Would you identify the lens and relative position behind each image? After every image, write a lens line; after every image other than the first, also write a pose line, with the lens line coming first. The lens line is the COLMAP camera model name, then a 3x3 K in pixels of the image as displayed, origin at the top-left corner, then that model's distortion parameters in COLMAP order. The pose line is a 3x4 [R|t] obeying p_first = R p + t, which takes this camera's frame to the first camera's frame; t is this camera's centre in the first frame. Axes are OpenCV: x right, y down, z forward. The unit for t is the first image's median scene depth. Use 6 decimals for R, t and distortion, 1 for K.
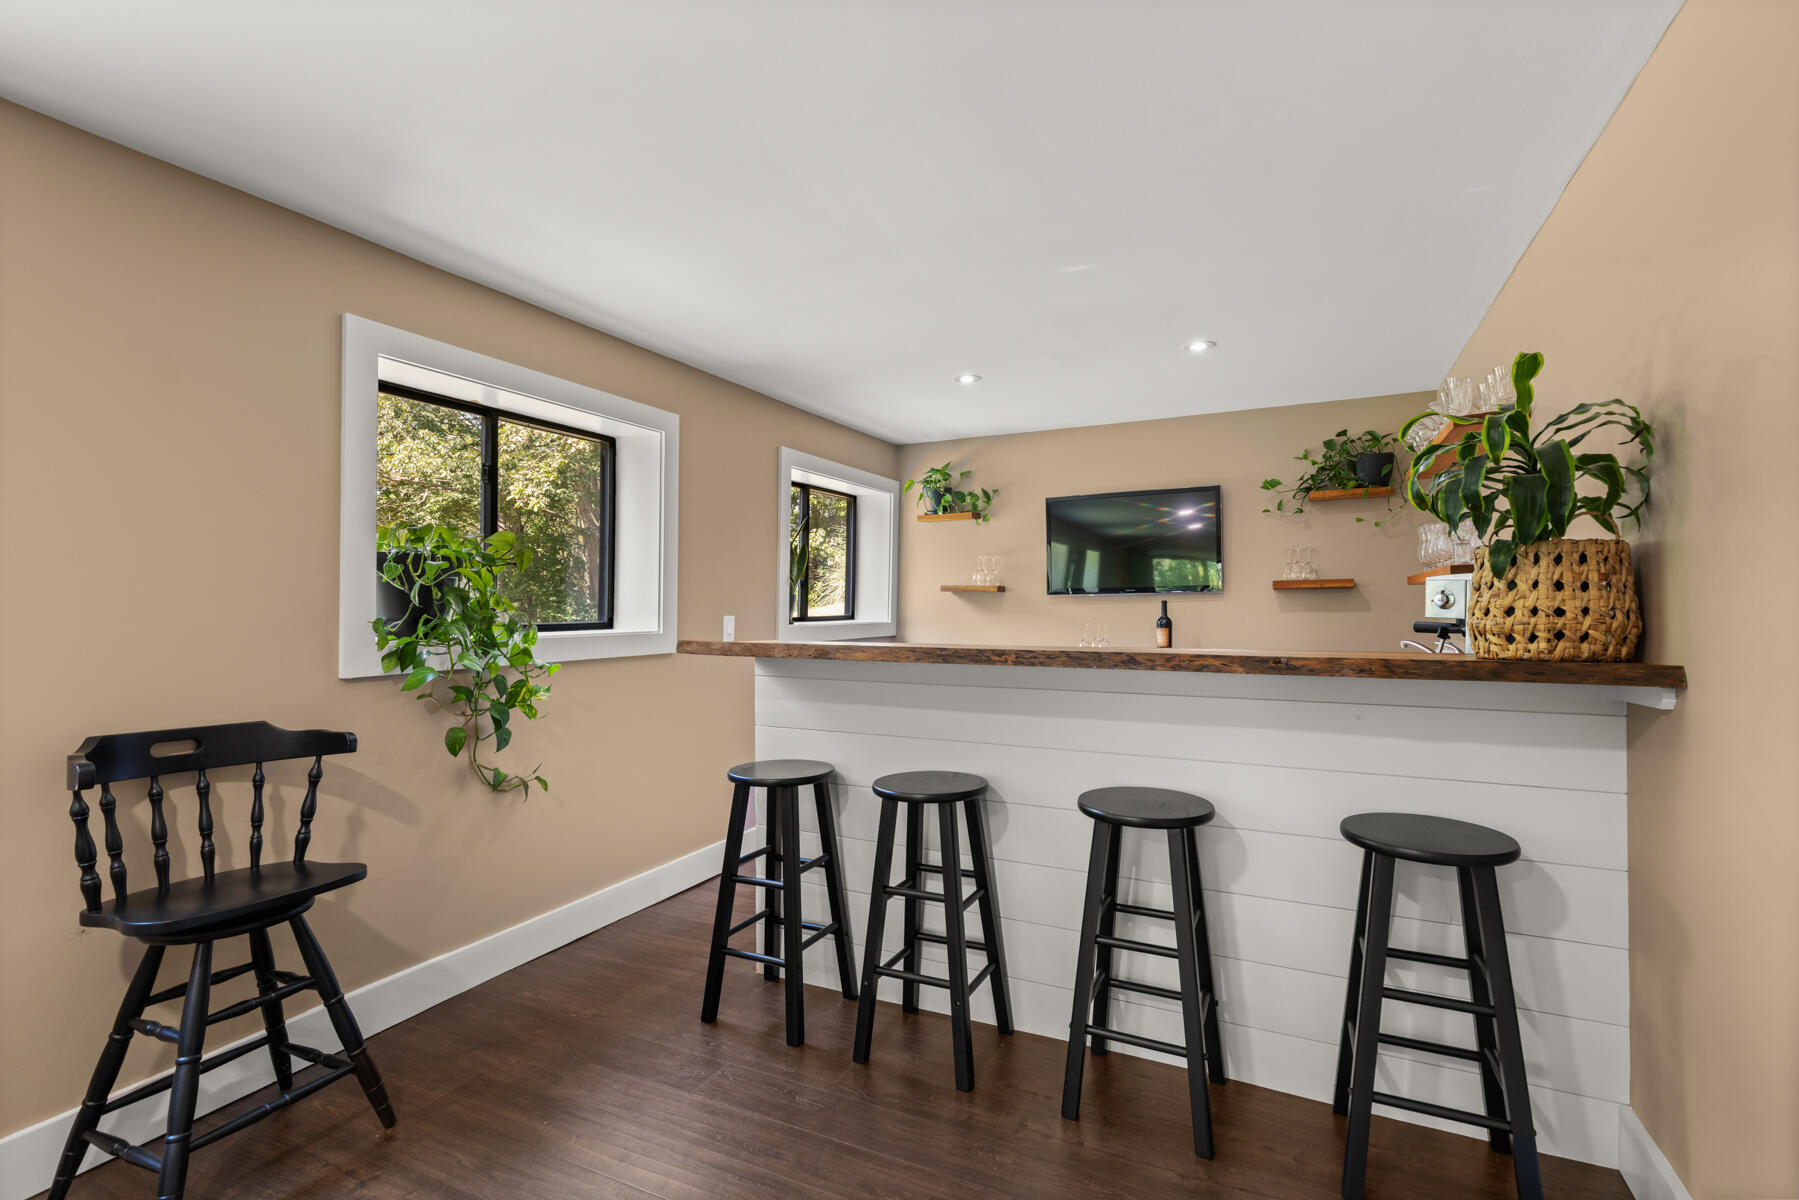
lens RADIAL K [[824.8, 0, 896.3], [0, 824.8, 608.0], [0, 0, 1]] dist [0.005675, 0.000167]
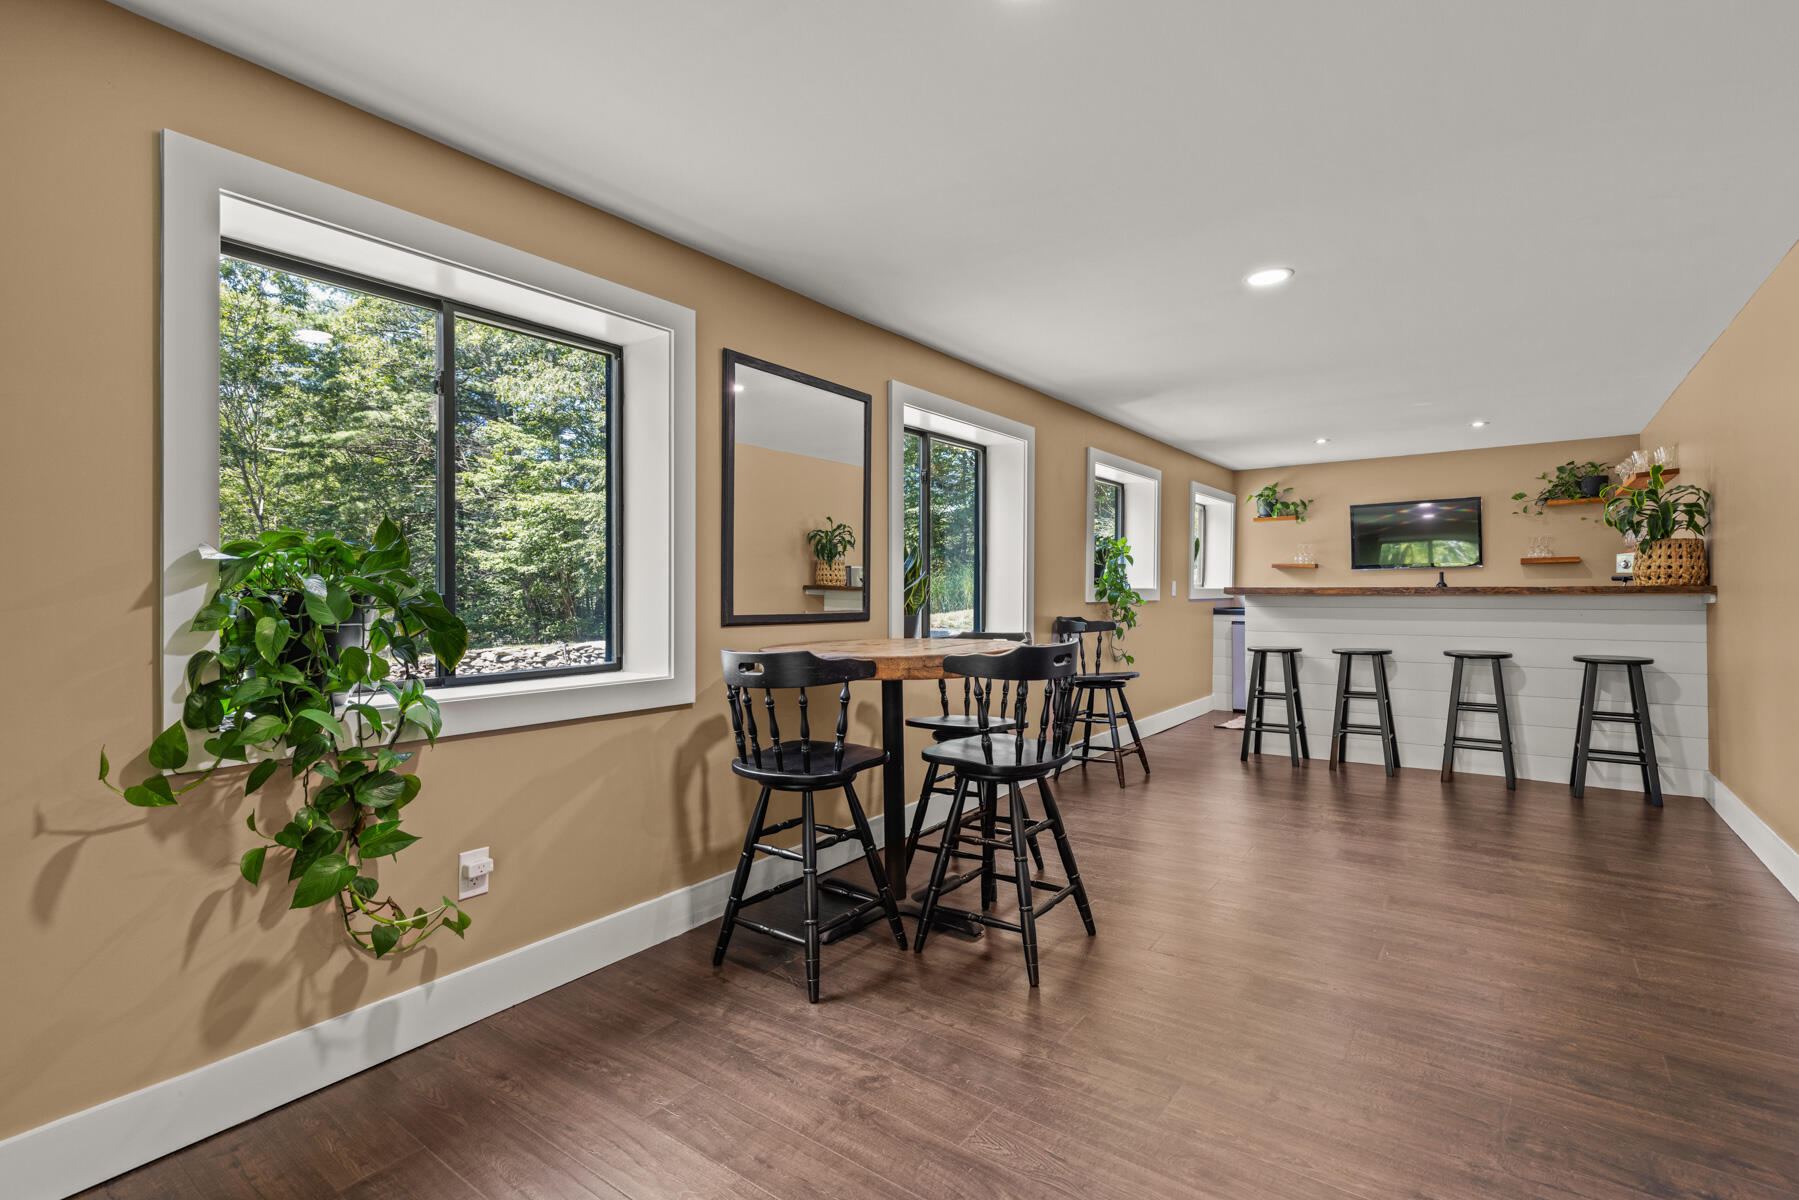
lens RADIAL K [[824.8, 0, 909.5], [0, 824.8, 592.4], [0, 0, 1]] dist [0.005675, 0.000167]
pose [[0.984572, -0.002166, -0.174965, -0.857942], [0.001808, 0.999996, -0.002208, 0.068623], [0.174969, 0.001857, 0.984572, -1.559779]]
